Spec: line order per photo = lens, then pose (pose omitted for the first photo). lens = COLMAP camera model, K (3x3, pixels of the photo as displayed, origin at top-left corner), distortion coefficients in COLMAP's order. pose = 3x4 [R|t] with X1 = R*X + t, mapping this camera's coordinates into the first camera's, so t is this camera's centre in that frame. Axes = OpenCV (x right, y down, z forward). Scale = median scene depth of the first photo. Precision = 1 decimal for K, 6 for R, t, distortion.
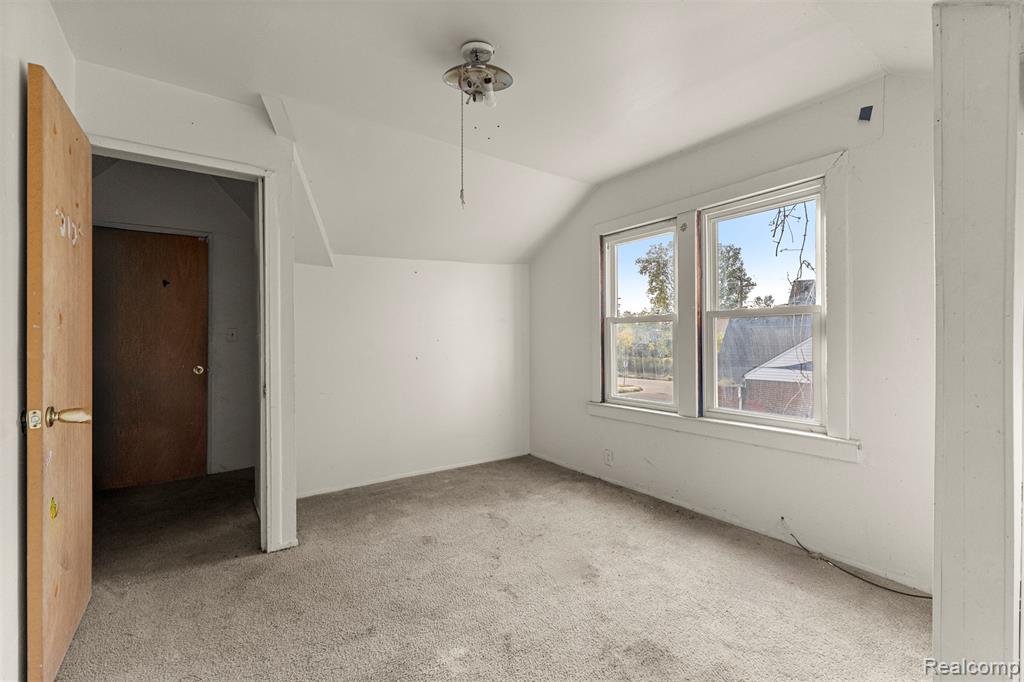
lens RADIAL K [[441.8, 0, 513.1], [0, 441.8, 334.2], [0, 0, 1]] dist [0.003145, 0.000164]
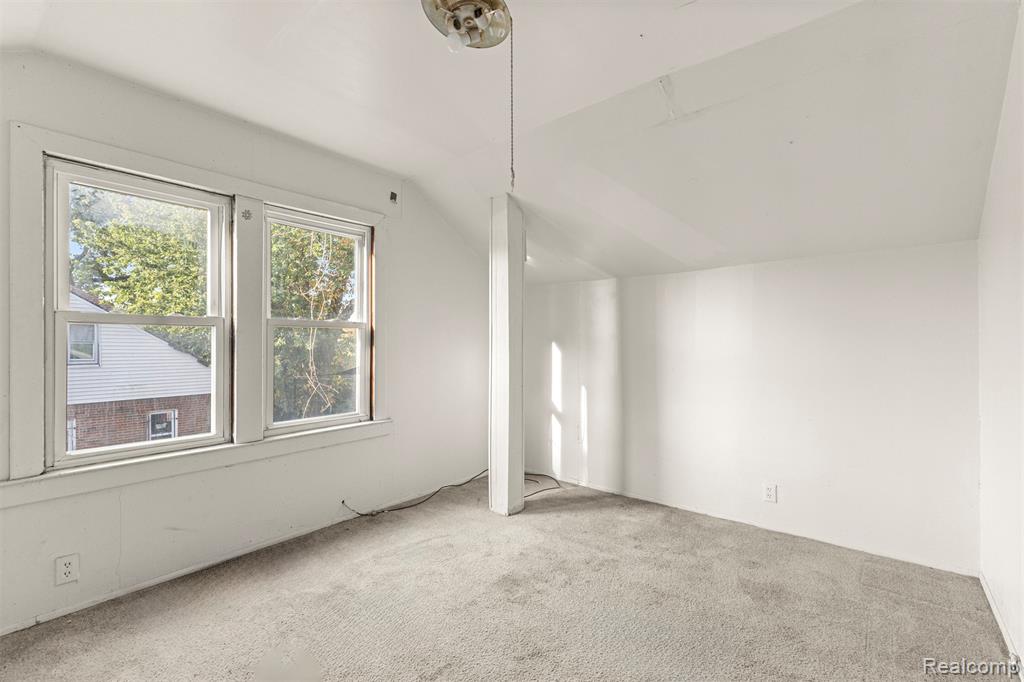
lens RADIAL K [[452.4, 0, 513.3], [0, 452.4, 345.5], [0, 0, 1]] dist [0.002924, 0.000071]
pose [[-0.265322, 0.003751, 0.964153, -0.677008], [-0.005773, 0.999968, -0.005479, 0.004878], [-0.964143, -0.007020, -0.265292, 0.895664]]
